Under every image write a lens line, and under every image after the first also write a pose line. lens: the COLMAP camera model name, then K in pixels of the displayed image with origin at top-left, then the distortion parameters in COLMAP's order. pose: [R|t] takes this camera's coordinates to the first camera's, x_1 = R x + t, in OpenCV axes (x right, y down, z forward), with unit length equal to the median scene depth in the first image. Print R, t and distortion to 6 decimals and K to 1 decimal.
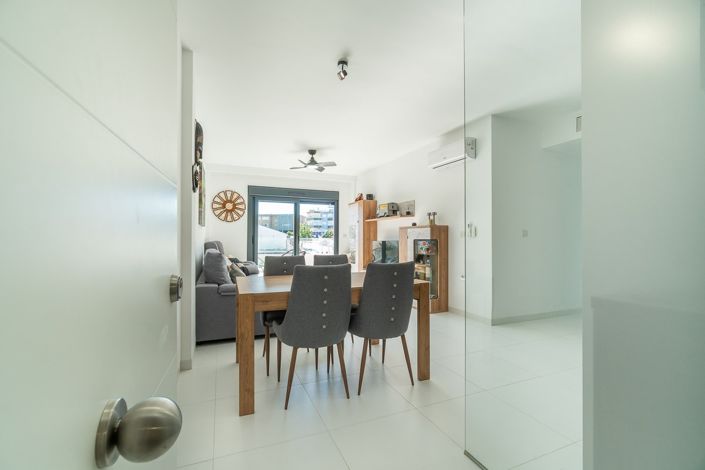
lens RADIAL K [[306.2, 0, 355.8], [0, 306.2, 237.0], [0, 0, 1]] dist [0.002276, 0.001313]
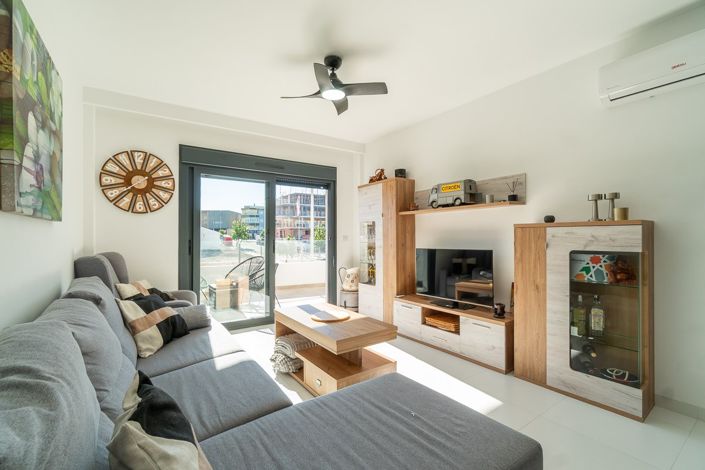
lens RADIAL K [[306.2, 0, 349.1], [0, 306.2, 236.7], [0, 0, 1]] dist [0.002276, 0.001313]
pose [[0.982341, -0.004110, 0.187054, -0.168556], [0.003090, 0.999979, 0.005743, -0.012427], [-0.187074, -0.005064, 0.982333, 0.437482]]
